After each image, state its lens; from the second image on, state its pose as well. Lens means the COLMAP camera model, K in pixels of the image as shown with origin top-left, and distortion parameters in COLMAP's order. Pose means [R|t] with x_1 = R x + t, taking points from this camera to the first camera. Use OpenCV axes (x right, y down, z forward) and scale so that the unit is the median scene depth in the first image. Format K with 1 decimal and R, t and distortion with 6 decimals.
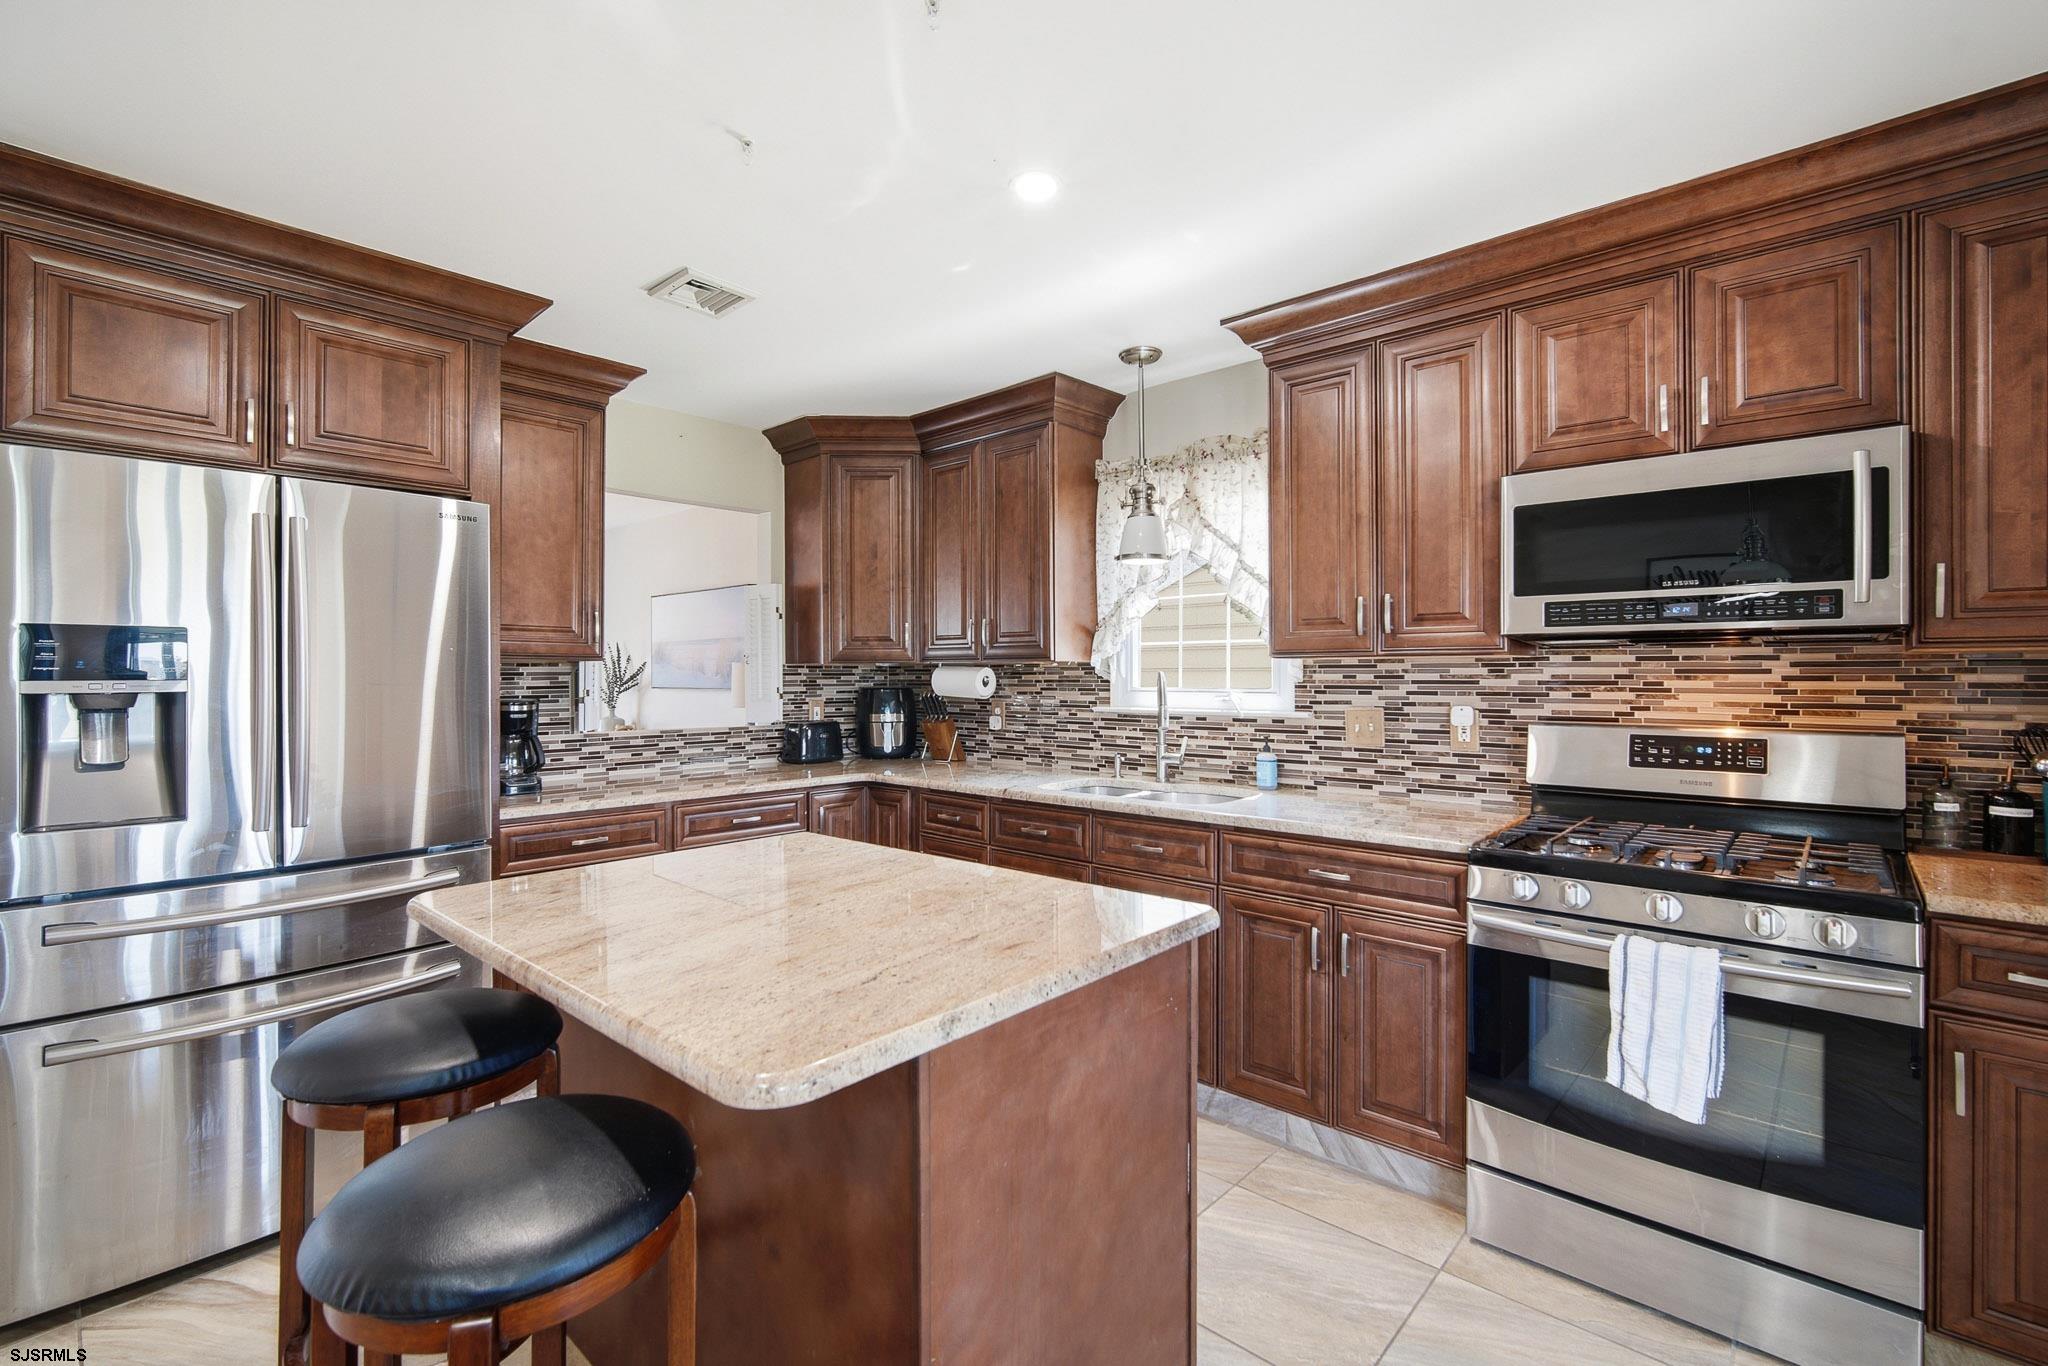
lens RADIAL K [[902.8, 0, 1027.3], [0, 902.8, 674.5], [0, 0, 1]] dist [-0.002894, -0.000146]
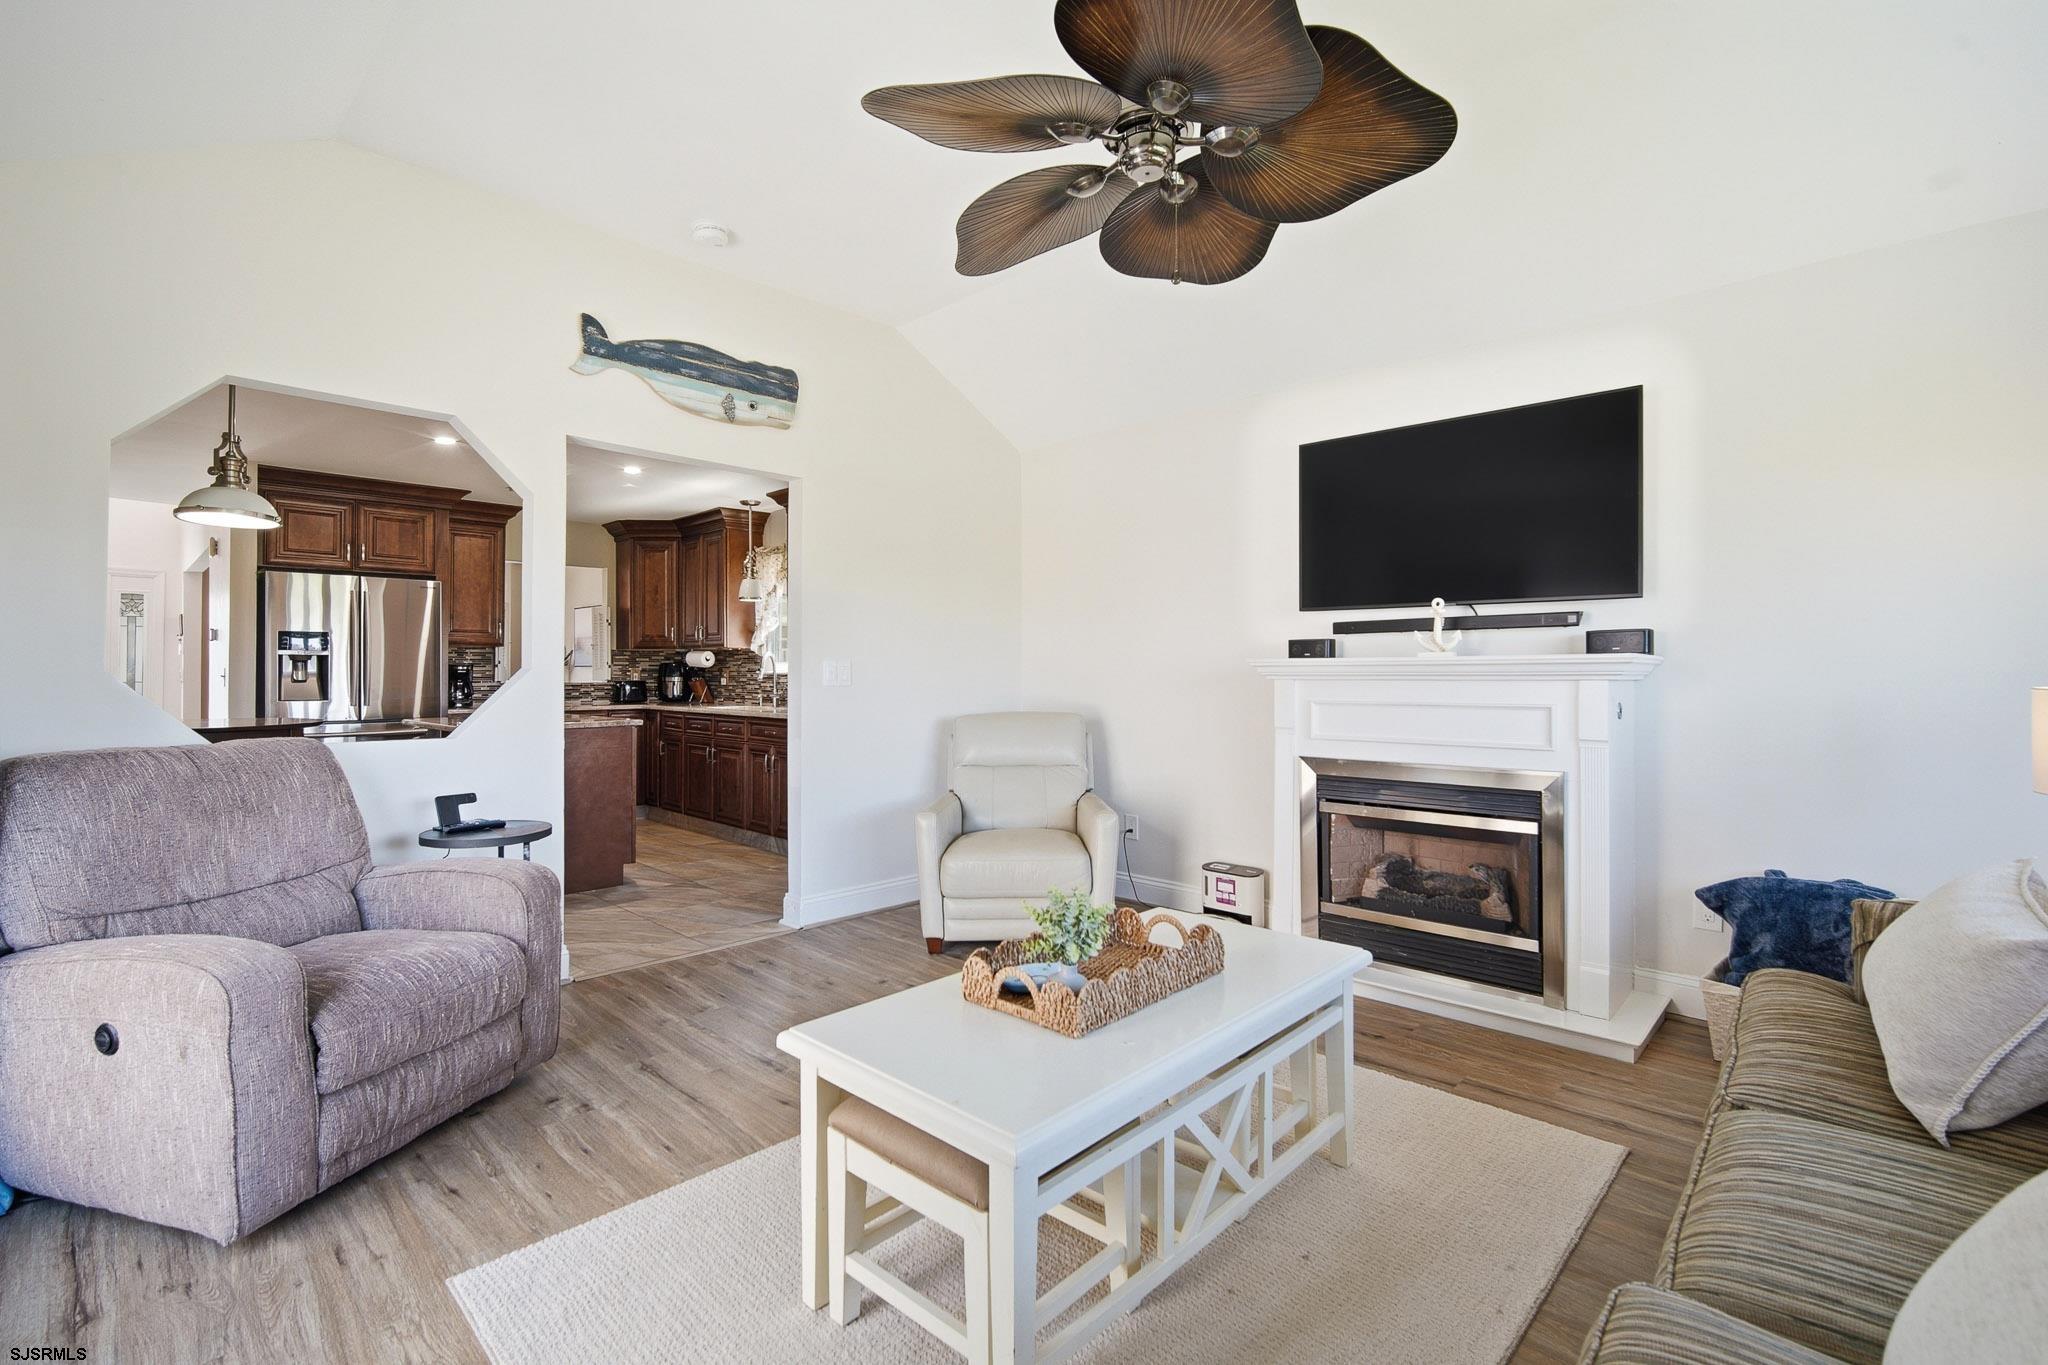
lens RADIAL K [[902.8, 0, 1027.3], [0, 902.8, 674.0], [0, 0, 1]] dist [-0.002894, -0.000146]
pose [[0.999529, 0.004648, -0.030336, 0.854889], [-0.004537, 0.999983, 0.003714, 0.037364], [0.030353, -0.003575, 0.999533, -1.117995]]
